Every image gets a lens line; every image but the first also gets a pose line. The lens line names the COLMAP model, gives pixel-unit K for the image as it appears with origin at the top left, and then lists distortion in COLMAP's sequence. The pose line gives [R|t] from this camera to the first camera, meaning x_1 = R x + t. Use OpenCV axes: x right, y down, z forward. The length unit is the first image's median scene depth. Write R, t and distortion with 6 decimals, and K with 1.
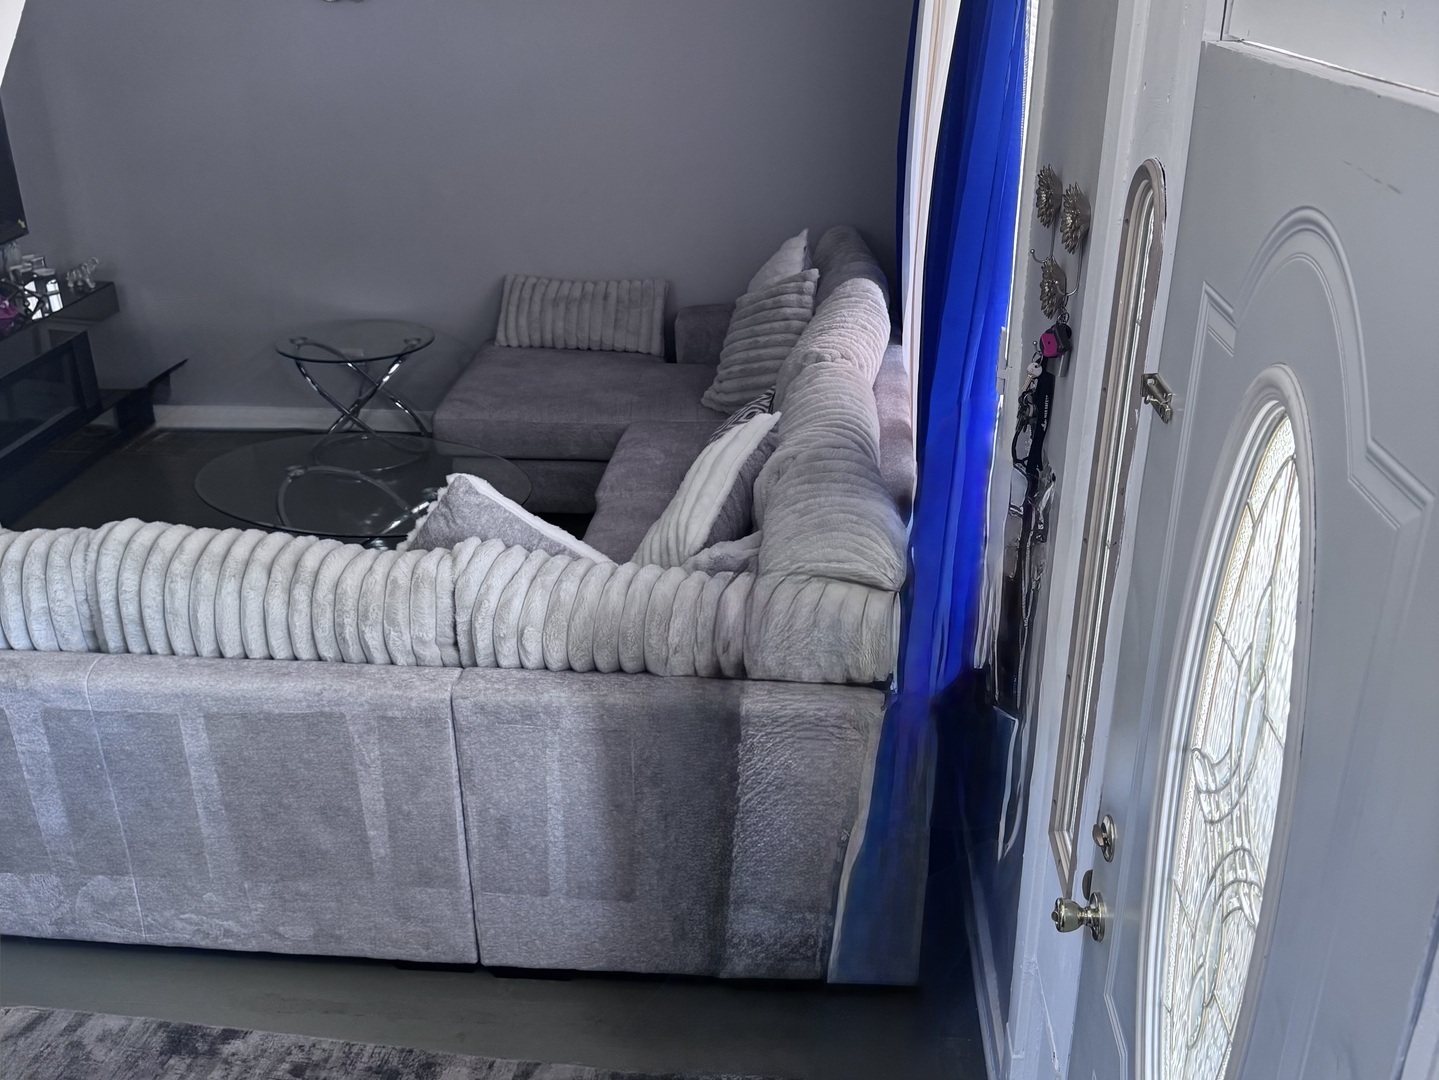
lens RADIAL K [[1323.0, 0, 719.5], [0, 1323.0, 540.0], [0, 0, 1]] dist [0.004431, 0.001484]
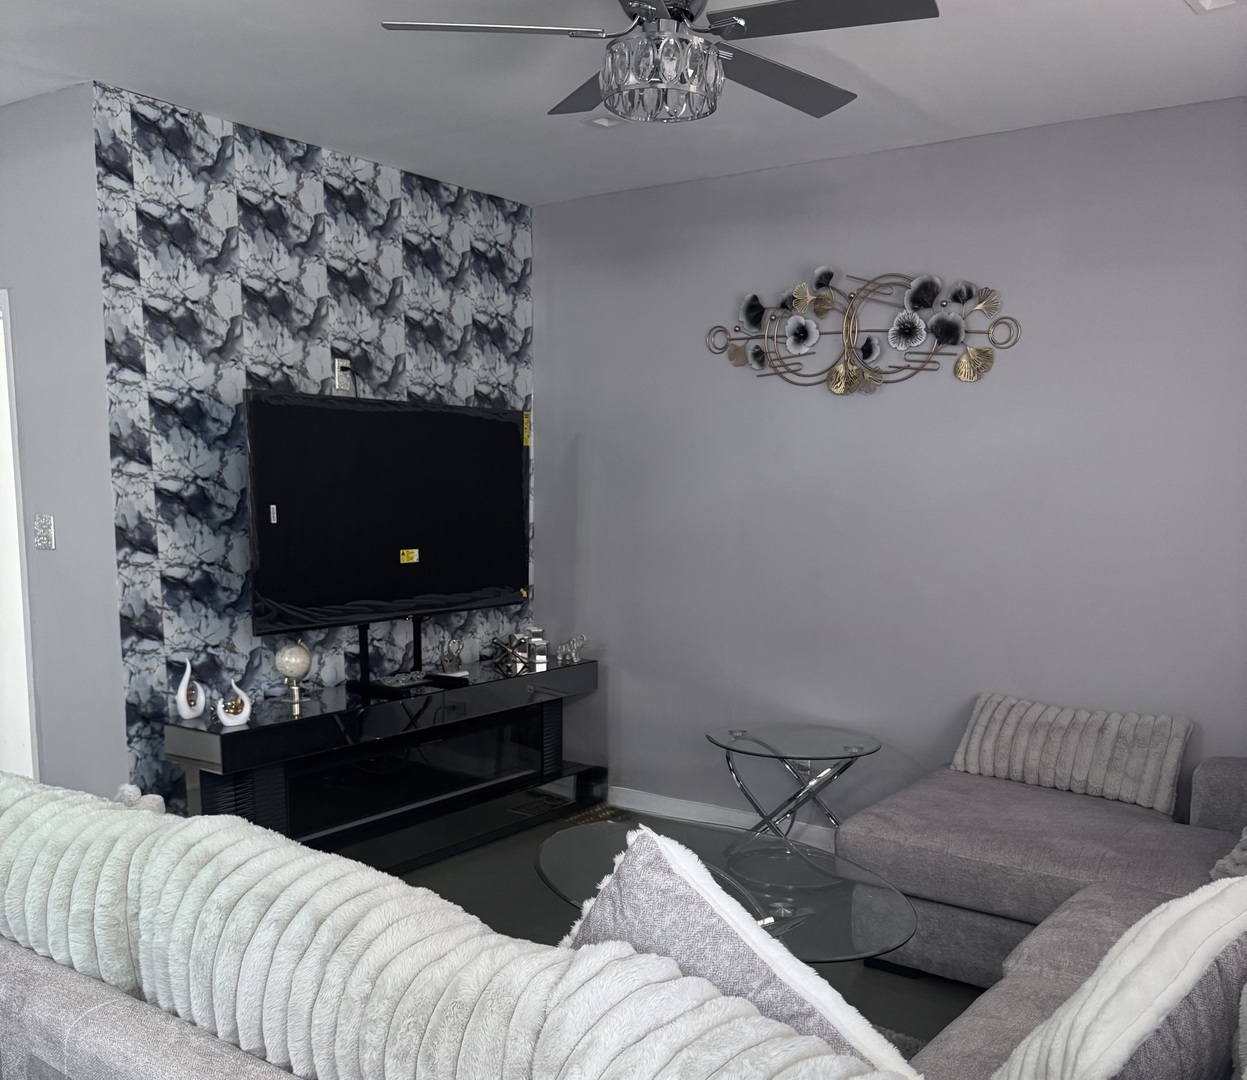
lens RADIAL K [[1141.0, 0, 621.3], [0, 1141.0, 688.0], [0, 0, 1]] dist [0.147777, -0.343058]
pose [[0.850119, 0.106637, -0.515680, 0.023973], [-0.237415, 0.951721, -0.194582, -0.004890], [0.470034, 0.287848, 0.834393, 0.284336]]
